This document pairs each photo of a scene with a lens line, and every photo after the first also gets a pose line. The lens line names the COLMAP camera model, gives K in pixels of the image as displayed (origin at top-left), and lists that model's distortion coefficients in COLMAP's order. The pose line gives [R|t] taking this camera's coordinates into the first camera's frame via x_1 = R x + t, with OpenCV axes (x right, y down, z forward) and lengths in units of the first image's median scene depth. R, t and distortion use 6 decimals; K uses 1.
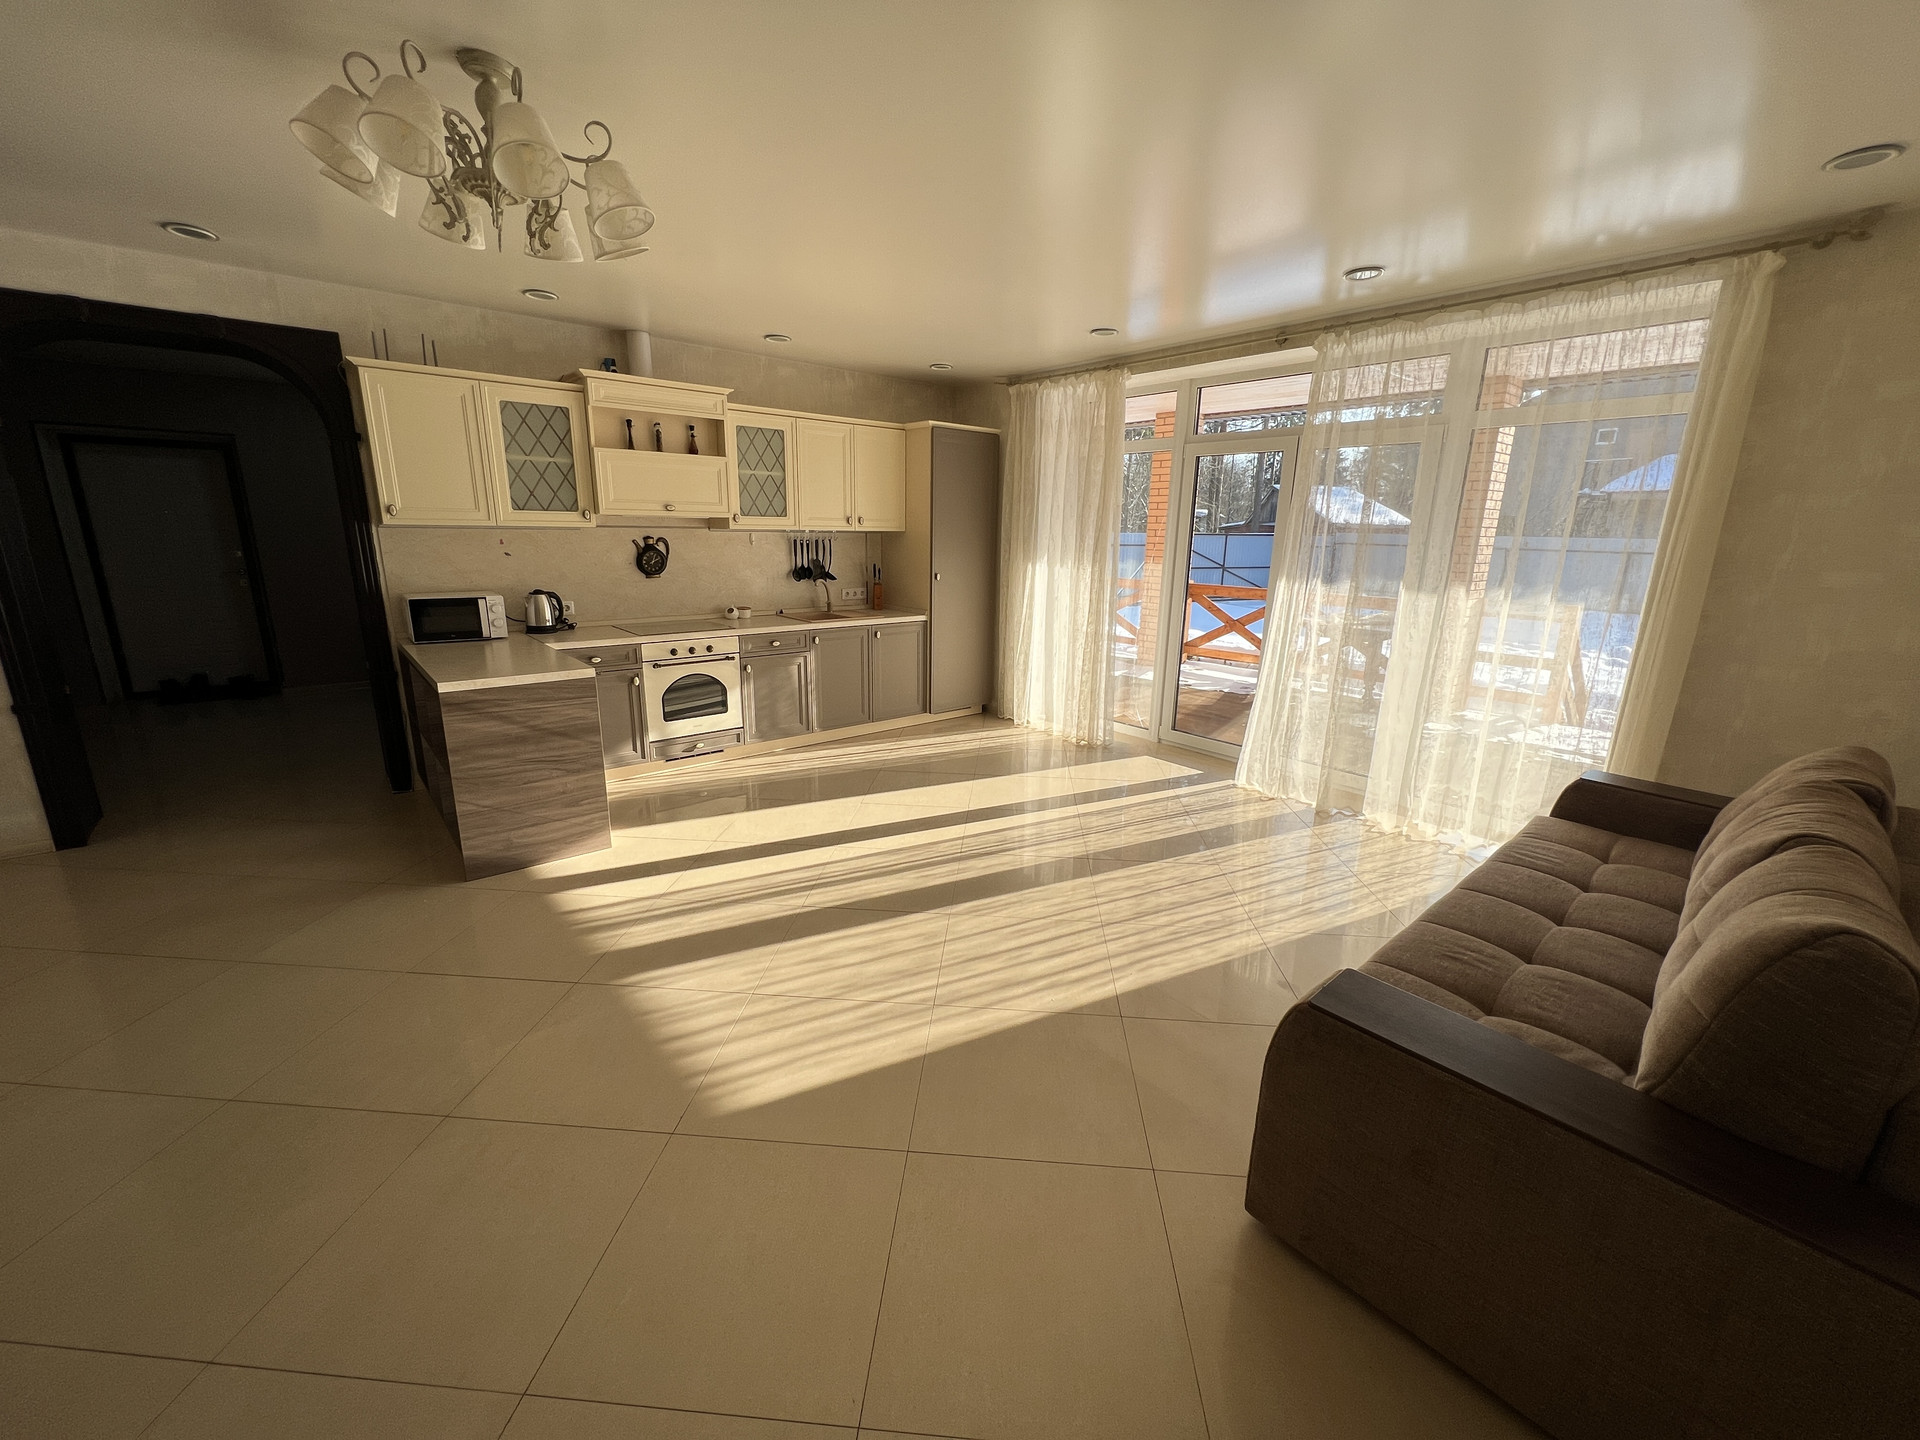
lens RADIAL K [[765.8, 0, 958.6], [0, 765.8, 721.4], [0, 0, 1]] dist [-0.000948, 0.000304]
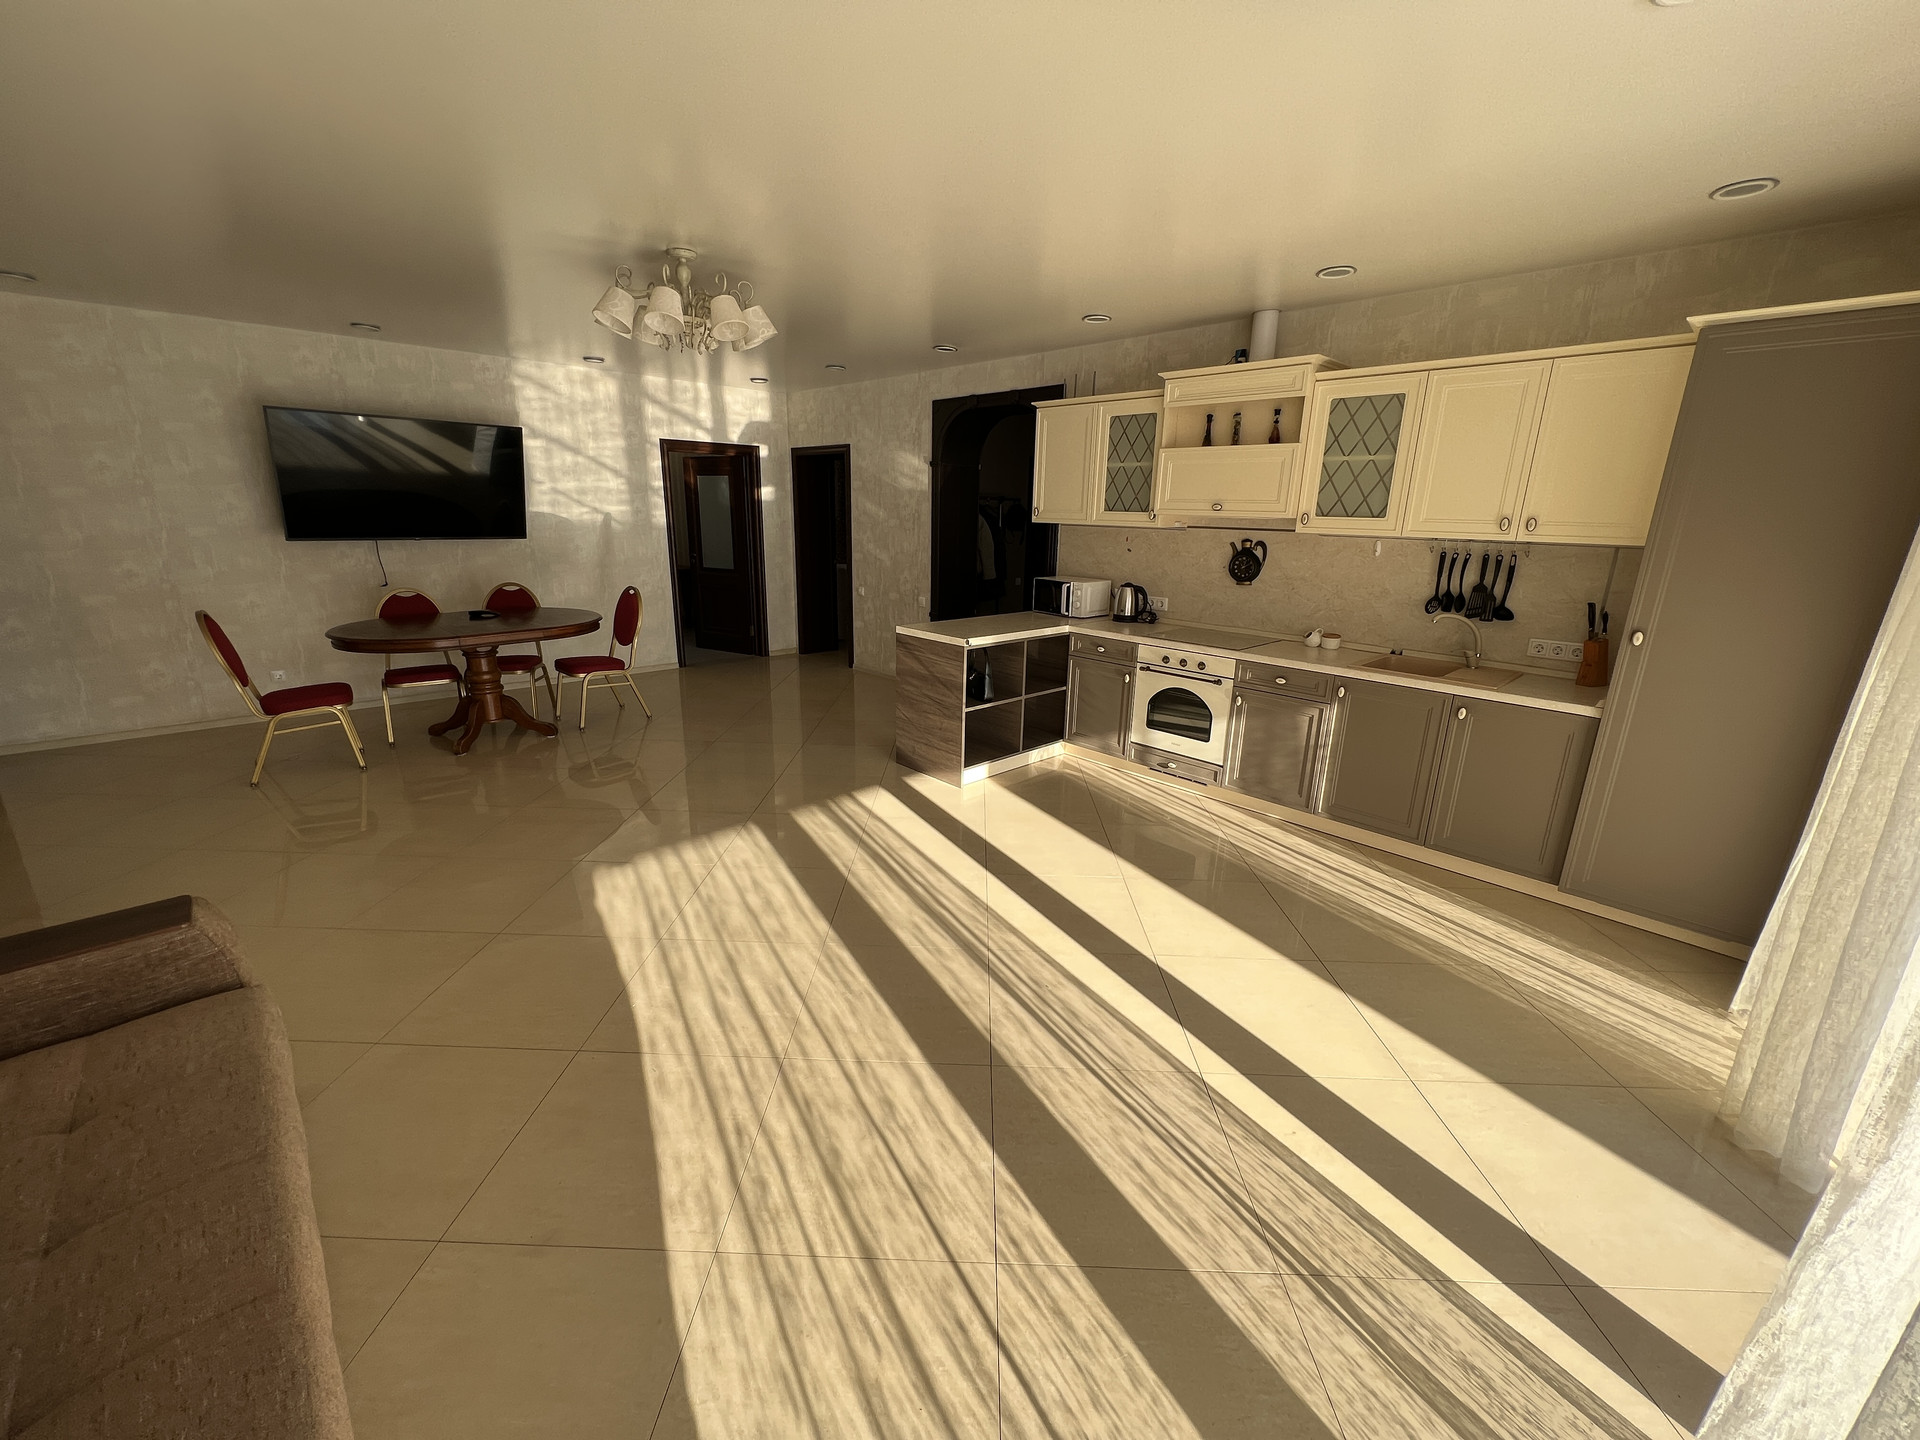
lens RADIAL K [[765.8, 0, 958.6], [0, 765.8, 721.4], [0, 0, 1]] dist [-0.000948, 0.000304]
pose [[0.050595, 0.251725, -0.966476, 0.526625], [-0.266080, 0.936136, 0.229893, -0.161805], [0.962622, 0.245529, 0.114342, 0.637887]]
